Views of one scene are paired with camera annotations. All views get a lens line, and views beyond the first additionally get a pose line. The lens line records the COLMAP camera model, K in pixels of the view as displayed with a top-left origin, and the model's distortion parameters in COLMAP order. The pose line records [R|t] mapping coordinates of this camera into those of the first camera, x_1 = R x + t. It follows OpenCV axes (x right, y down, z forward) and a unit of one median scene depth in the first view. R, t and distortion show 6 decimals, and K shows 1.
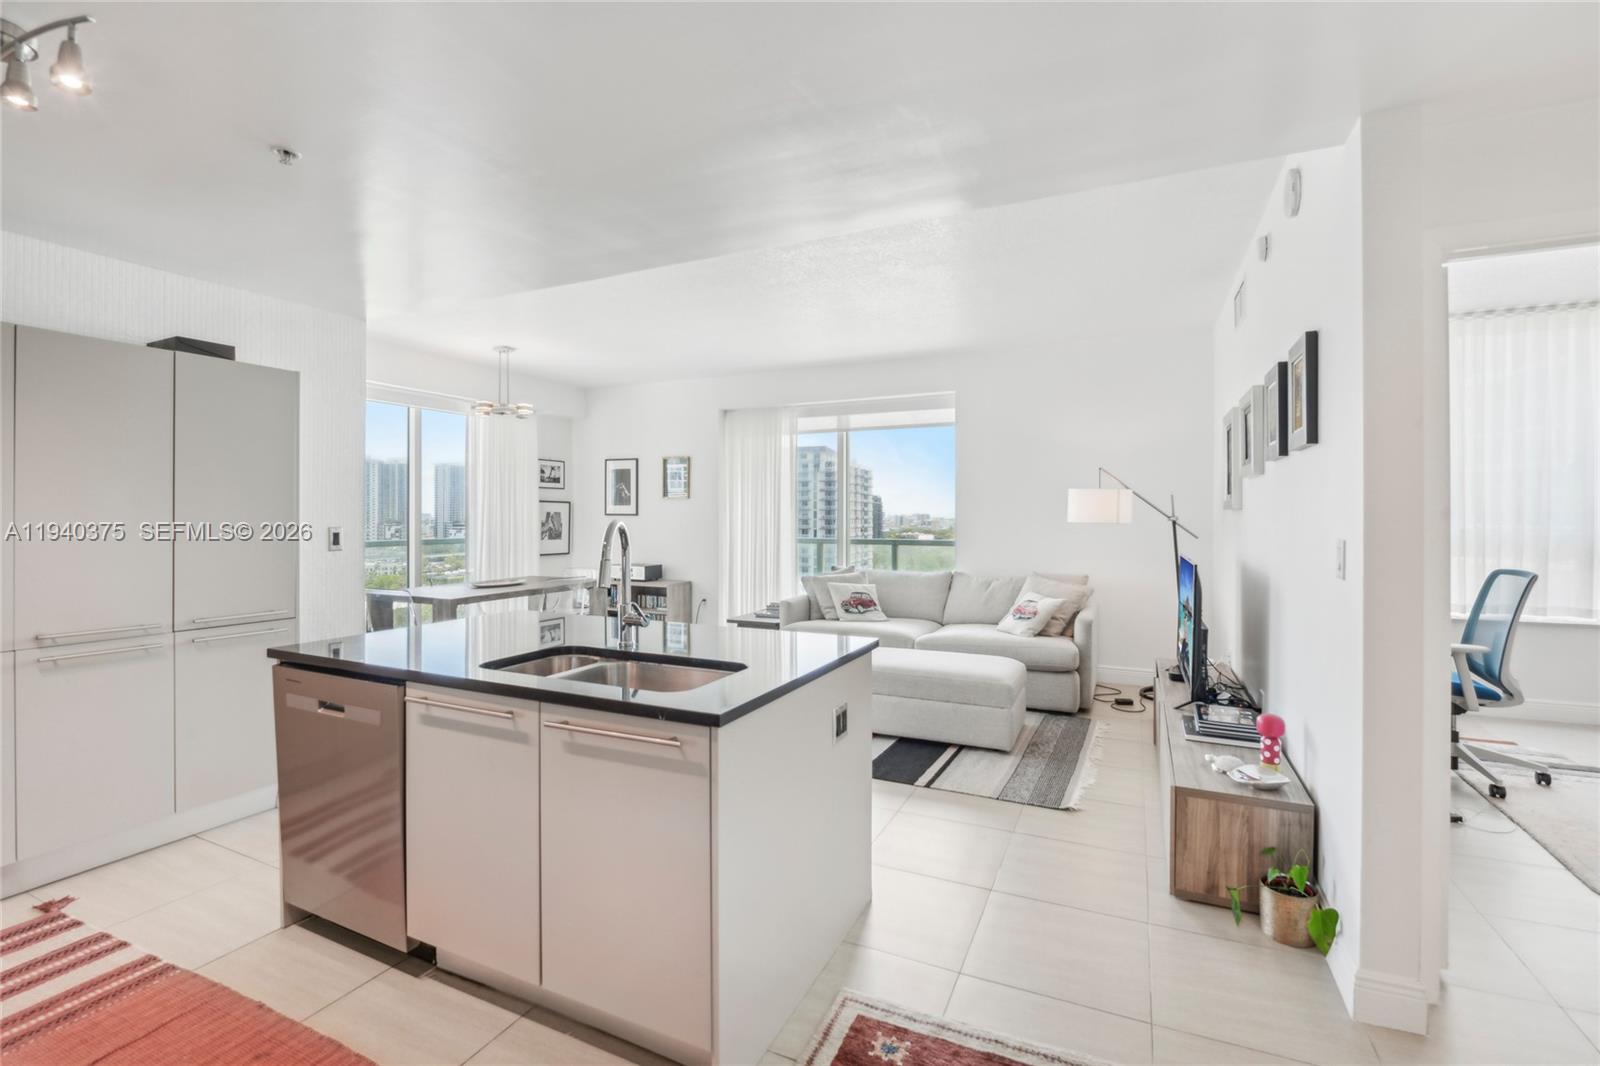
lens RADIAL K [[724.0, 0, 797.5], [0, 724.0, 508.2], [0, 0, 1]] dist [-0.010723, 0.000009]
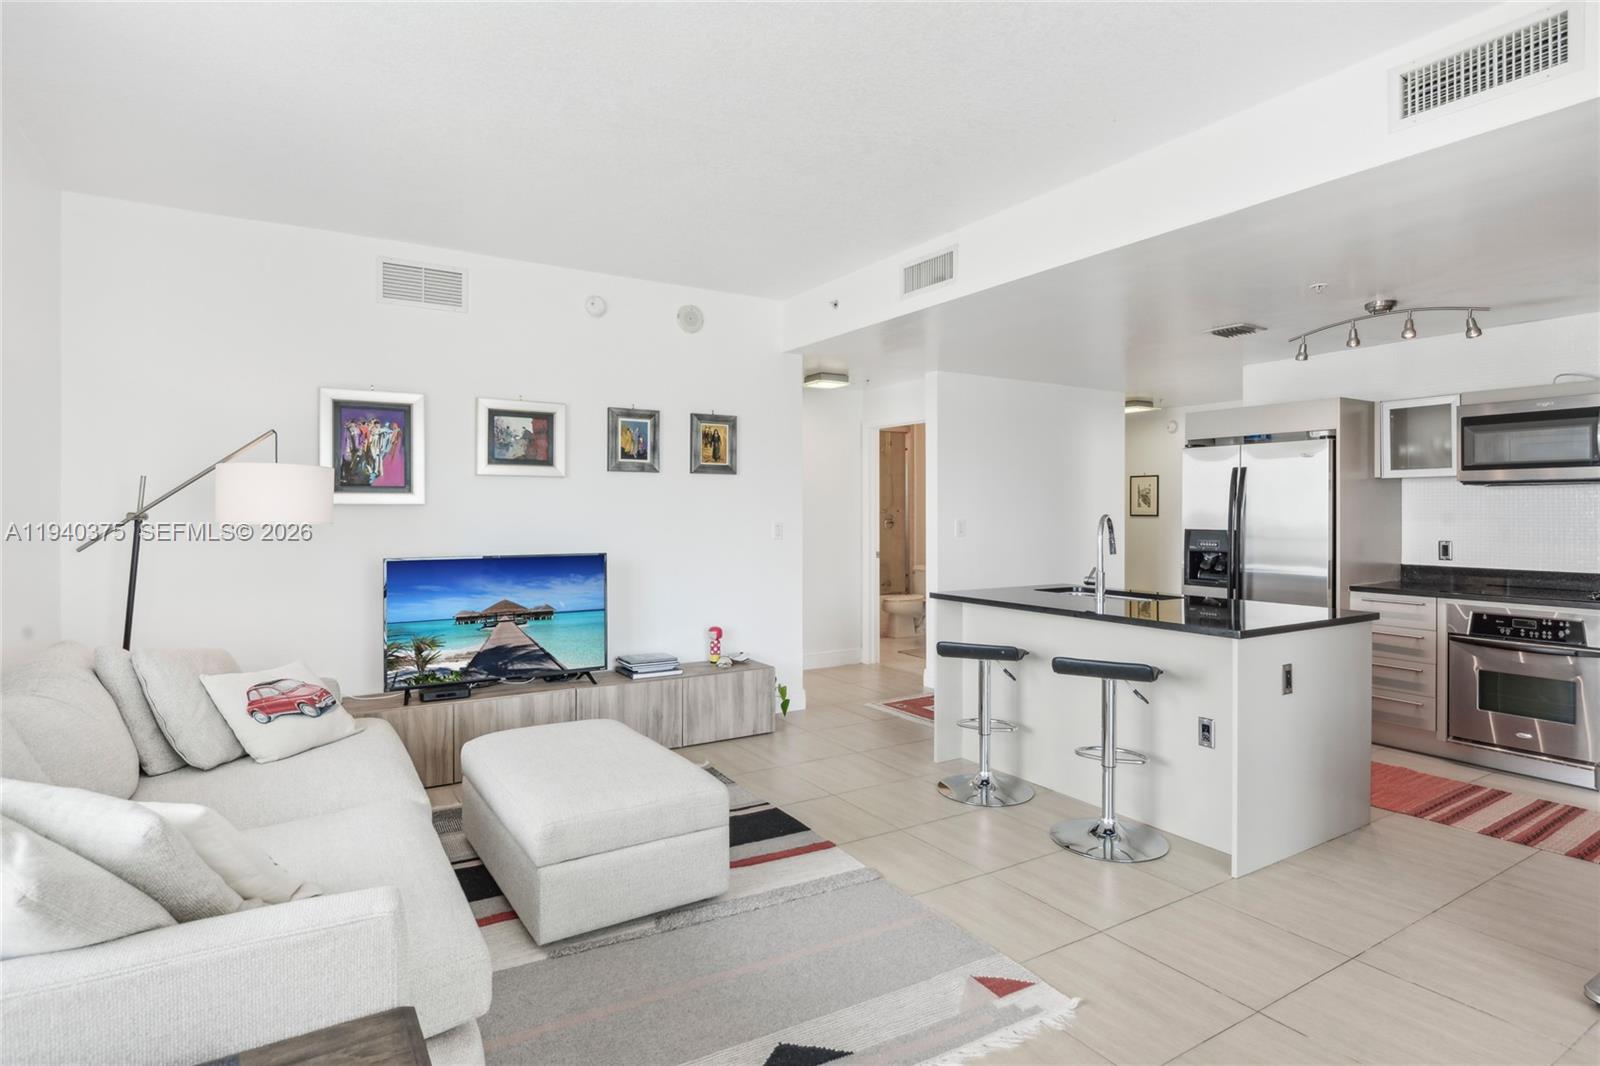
lens RADIAL K [[842.4, 0, 800.0], [0, 842.4, 533.0], [0, 0, 1]] dist [-0.001007, -0.000247]
pose [[-0.844528, -0.014082, 0.535326, -0.267907], [-0.005050, 0.999819, 0.018334, 0.009961], [-0.535487, 0.012780, -0.844447, 1.167814]]
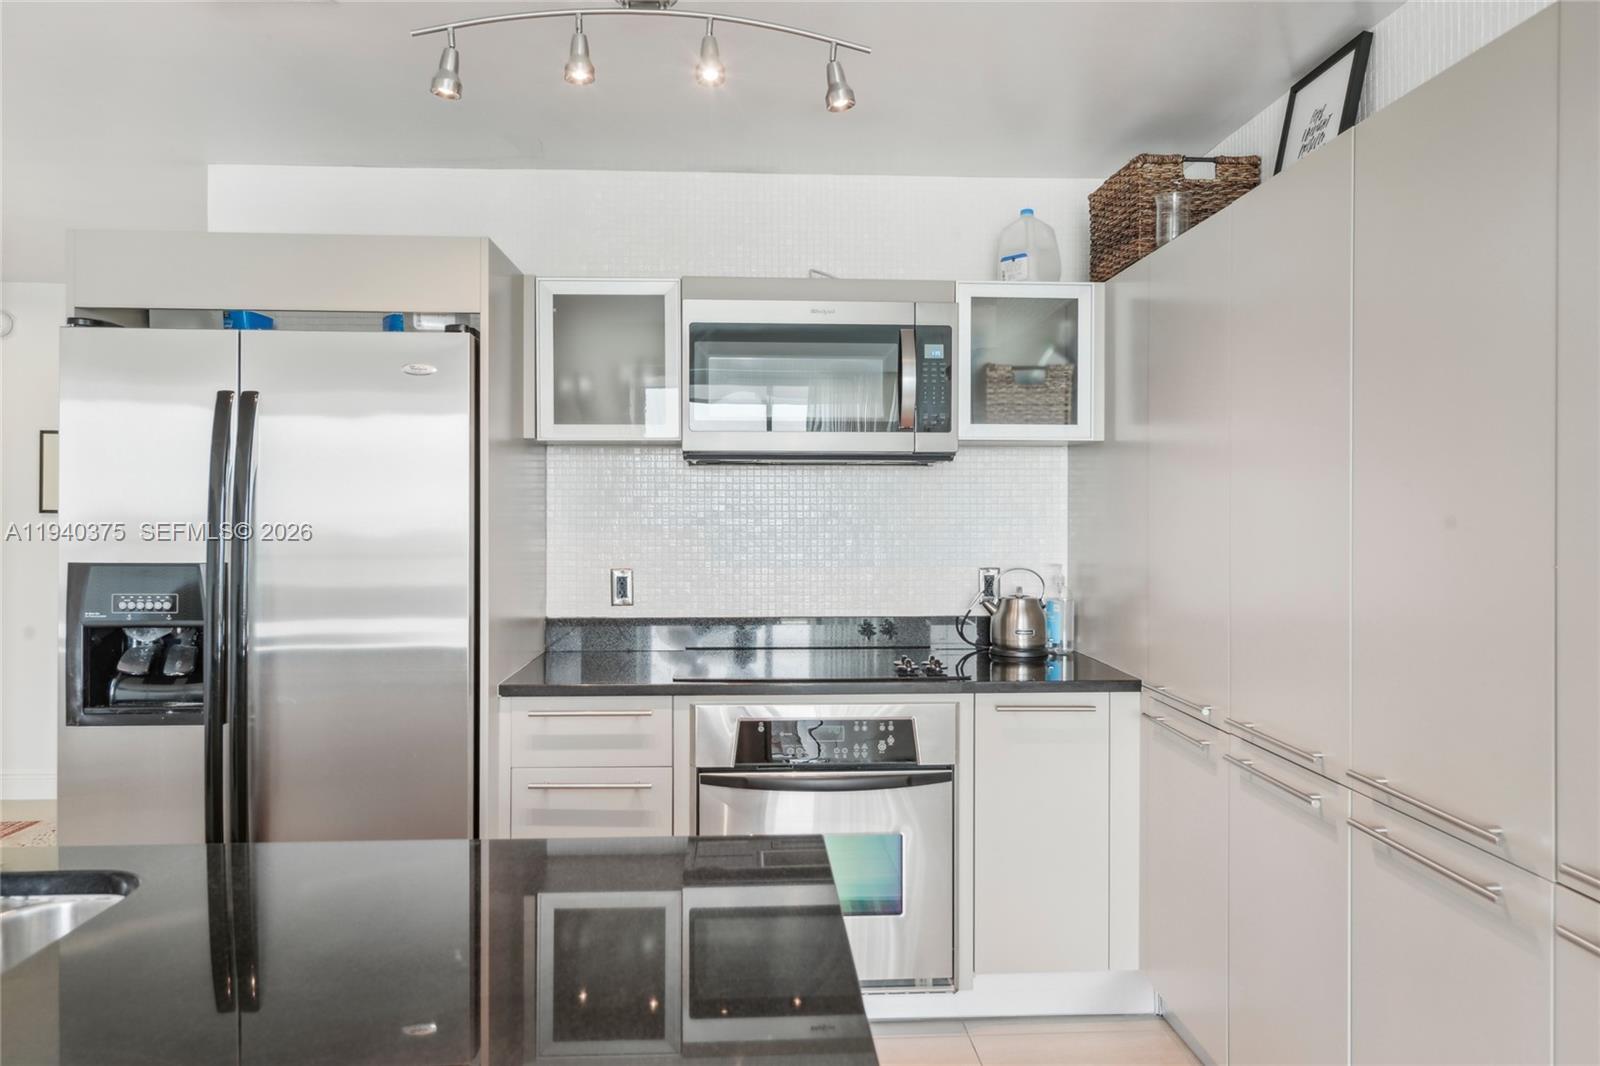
lens RADIAL K [[1073.8, 0, 798.0], [0, 1073.8, 509.0], [0, 0, 1]] dist [0.008164, 0.001779]
pose [[-0.875461, -0.003026, -0.483280, -0.169355], [0.002842, 0.999931, -0.011410, 0.005454], [0.483281, -0.011362, -0.875392, 0.622936]]
